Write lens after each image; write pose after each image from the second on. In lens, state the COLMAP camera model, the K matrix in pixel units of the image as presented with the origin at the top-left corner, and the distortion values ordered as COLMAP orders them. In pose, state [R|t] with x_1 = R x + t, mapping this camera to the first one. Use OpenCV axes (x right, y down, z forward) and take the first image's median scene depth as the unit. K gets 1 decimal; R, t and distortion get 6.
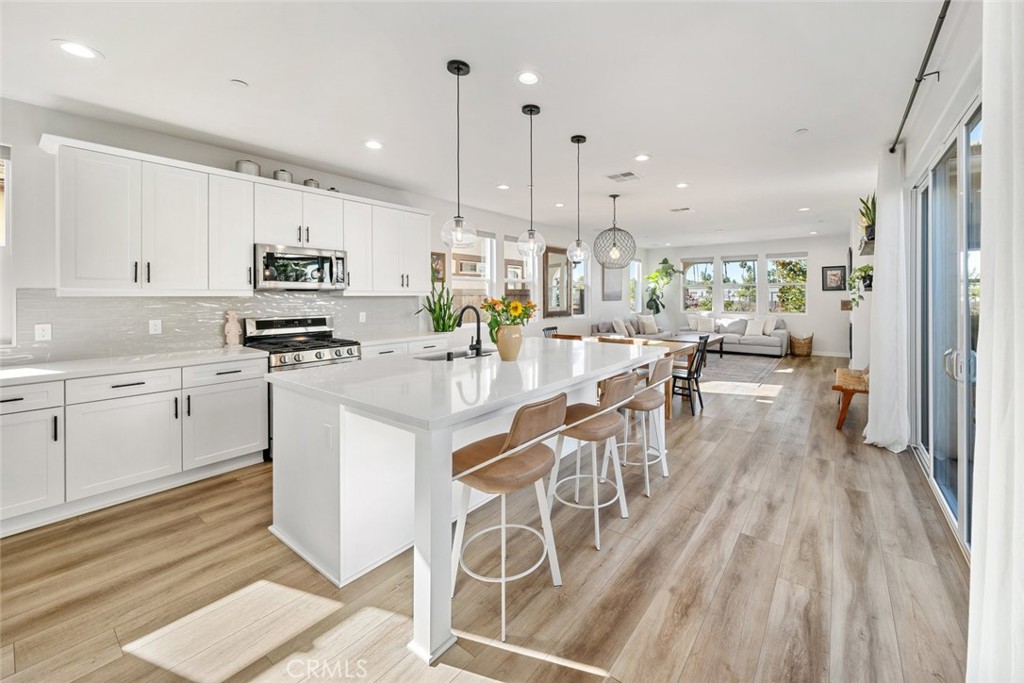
lens RADIAL K [[389.0, 0, 573.0], [0, 389.0, 294.6], [0, 0, 1]] dist [-0.005979, 0.000094]
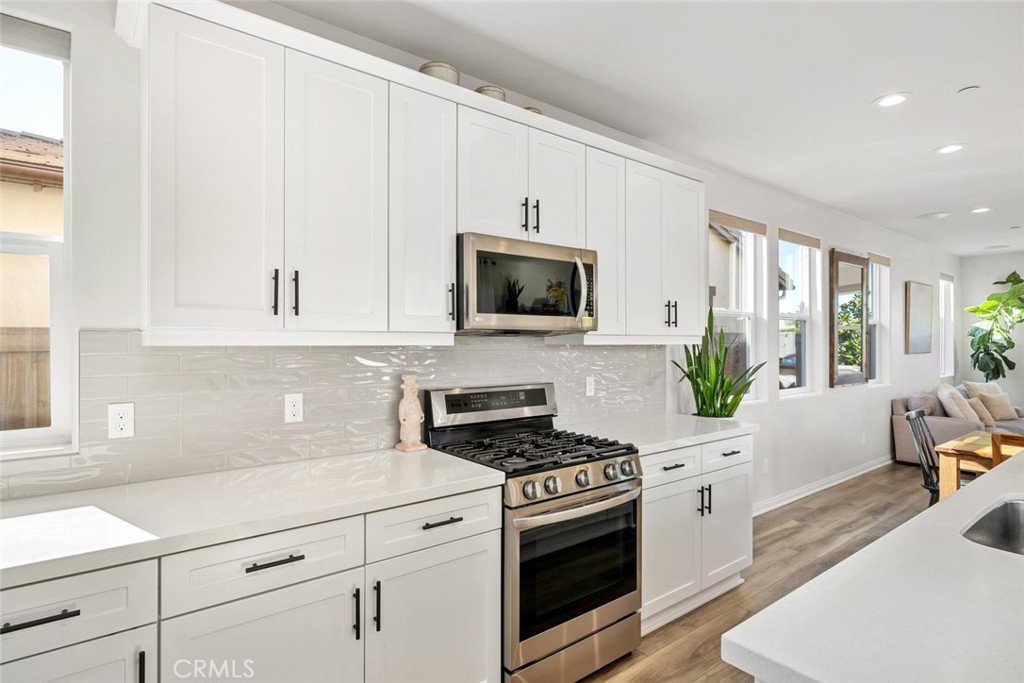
lens RADIAL K [[528.1, 0, 516.1], [0, 528.1, 341.7], [0, 0, 1]] dist [0.002839, 0.000313]
pose [[0.952150, 0.001795, -0.305626, -0.488717], [-0.001791, 0.999998, 0.000295, -0.000831], [0.305626, 0.000266, 0.952152, 0.360273]]
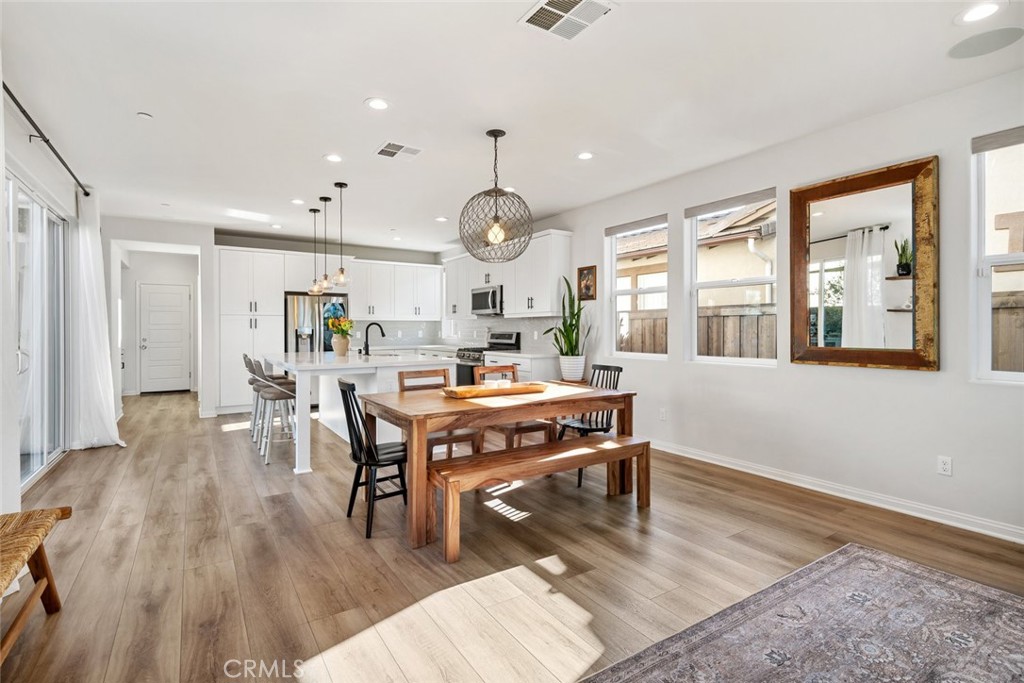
lens RADIAL K [[473.6, 0, 489.8], [0, 473.6, 329.3], [0, 0, 1]] dist [-0.005494, -0.000910]
pose [[-0.401637, 0.002295, -0.915796, 1.000594], [0.002438, 0.999996, 0.001437, 0.044183], [0.915796, -0.001655, -0.401641, 1.708055]]
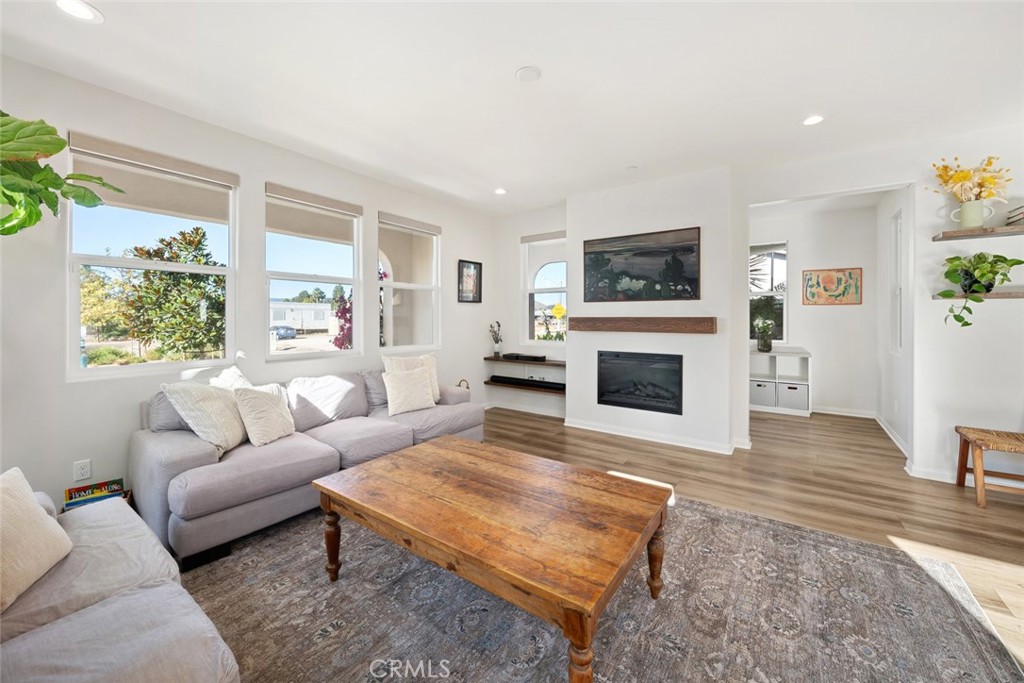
lens RADIAL K [[389.0, 0, 507.2], [0, 389.0, 319.6], [0, 0, 1]] dist [-0.005979, 0.000094]
pose [[0.048867, -0.003317, 0.998800, 0.184782], [-0.001096, 0.999994, 0.003375, 0.030423], [-0.998805, -0.001260, 0.048863, 2.096935]]
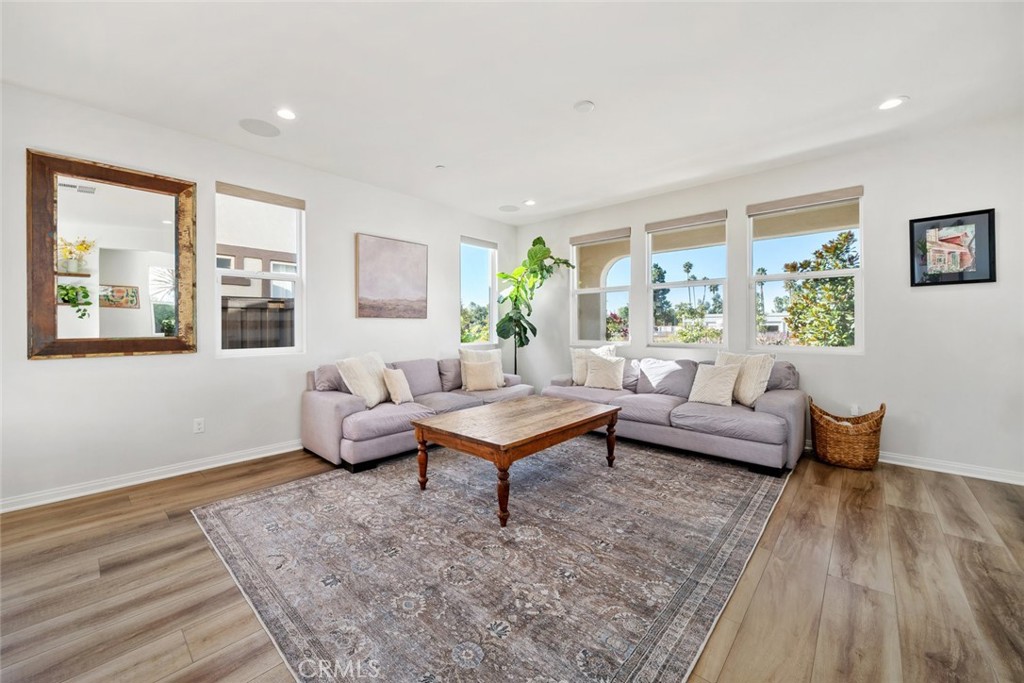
lens RADIAL K [[384.4, 0, 506.1], [0, 384.4, 325.7], [0, 0, 1]] dist [-0.001892, -0.000286]
pose [[0.988214, -0.000750, -0.153076, 0.751517], [0.000920, 0.999999, 0.001040, 0.059827], [0.153075, -0.001169, 0.988214, 1.365261]]
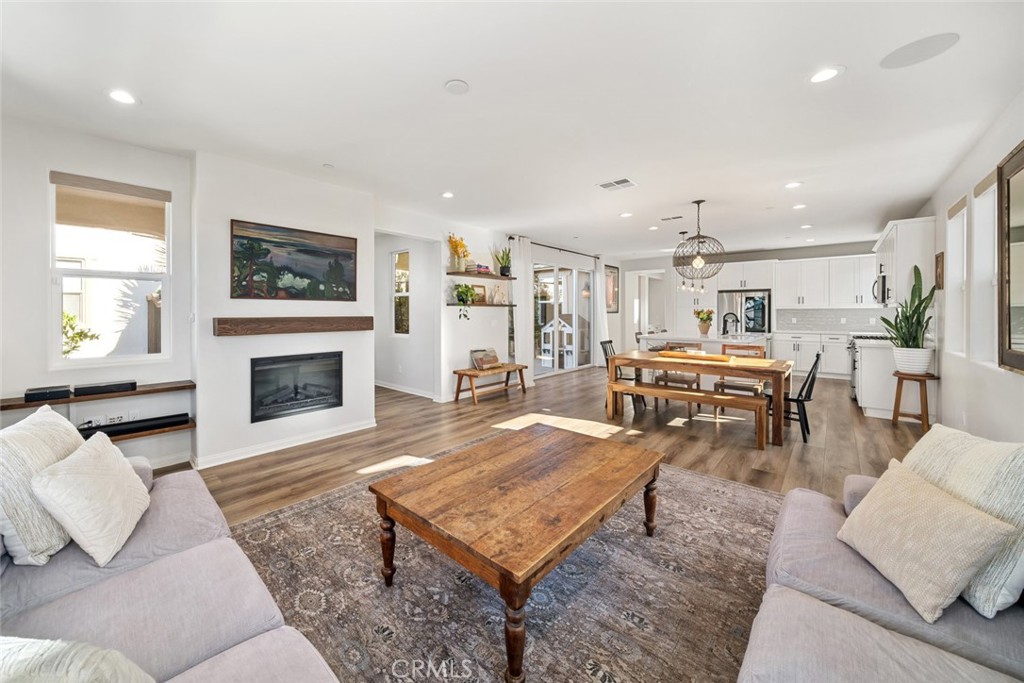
lens RADIAL K [[389.0, 0, 465.9], [0, 389.0, 315.8], [0, 0, 1]] dist [-0.005979, 0.000094]
pose [[-0.981608, 0.002555, 0.190889, 0.653212], [0.004526, 0.999941, 0.009893, 0.015397], [-0.190853, 0.010575, -0.981562, 2.704166]]
